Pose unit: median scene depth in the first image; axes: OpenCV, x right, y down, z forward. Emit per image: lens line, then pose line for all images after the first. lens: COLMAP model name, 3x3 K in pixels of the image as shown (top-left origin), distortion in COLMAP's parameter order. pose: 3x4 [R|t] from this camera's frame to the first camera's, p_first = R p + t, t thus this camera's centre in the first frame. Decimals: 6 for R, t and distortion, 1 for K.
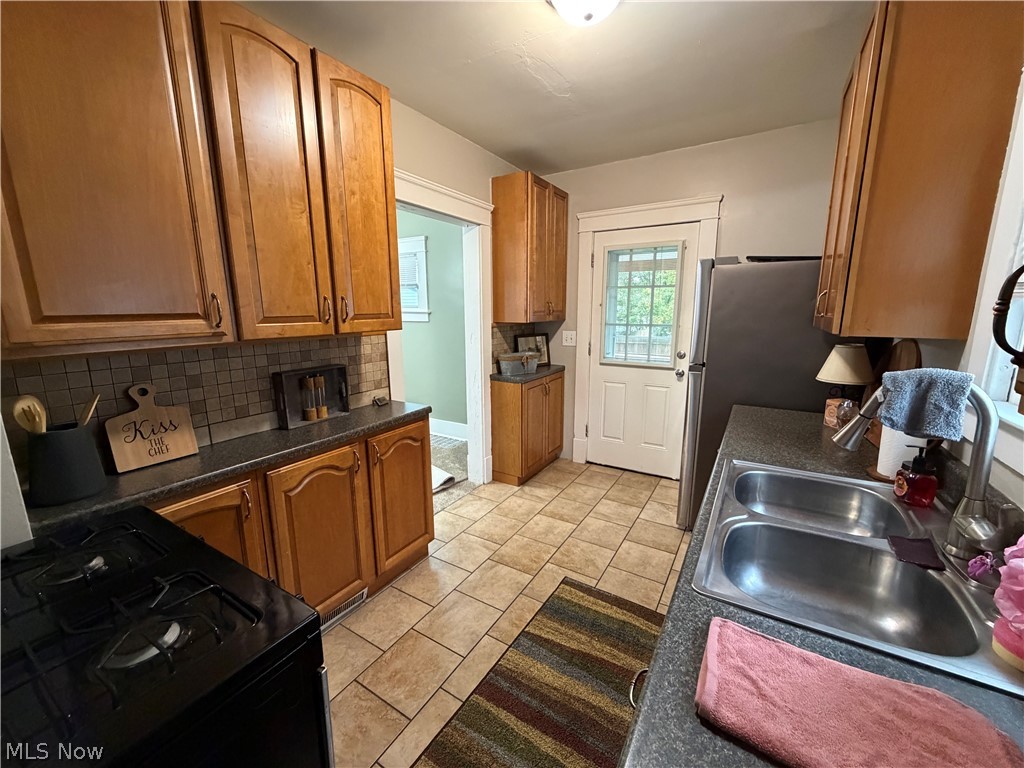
lens RADIAL K [[408.5, 0, 509.6], [0, 408.5, 384.1], [0, 0, 1]] dist [-0.001799, 0.000478]
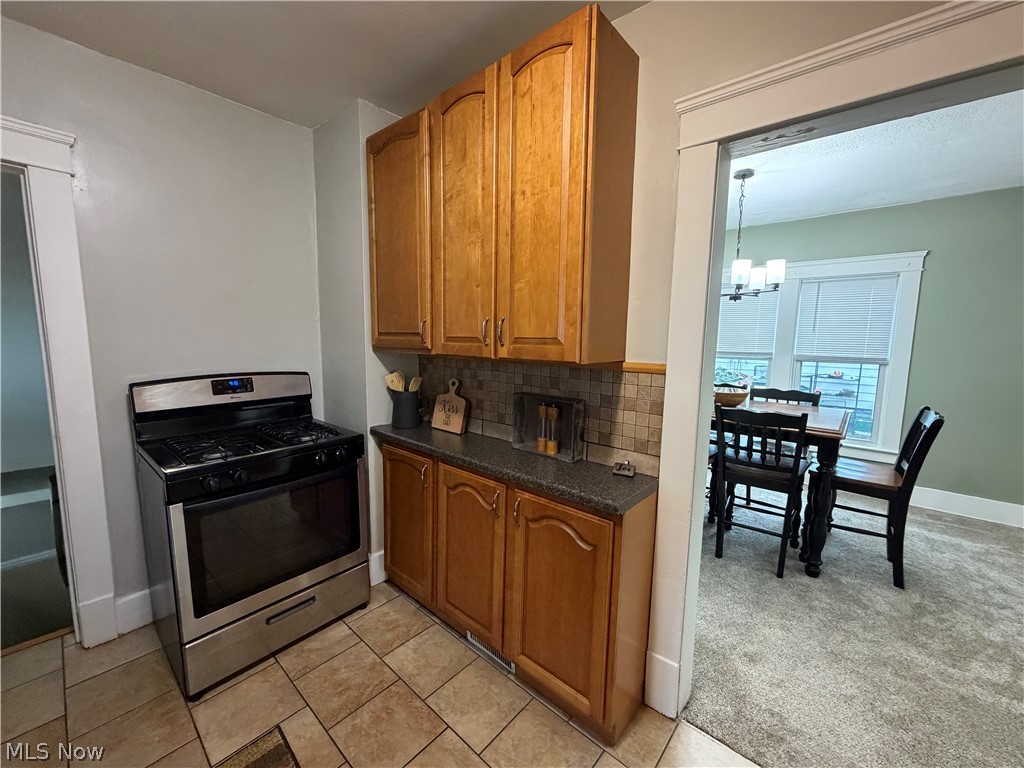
lens RADIAL K [[408.5, 0, 509.6], [0, 408.5, 384.1], [0, 0, 1]] dist [-0.001799, 0.000478]
pose [[-0.167721, 0.120512, -0.978441, 0.423272], [-0.197394, 0.968296, 0.153099, -0.188298], [0.965870, 0.218816, -0.138615, 1.034191]]
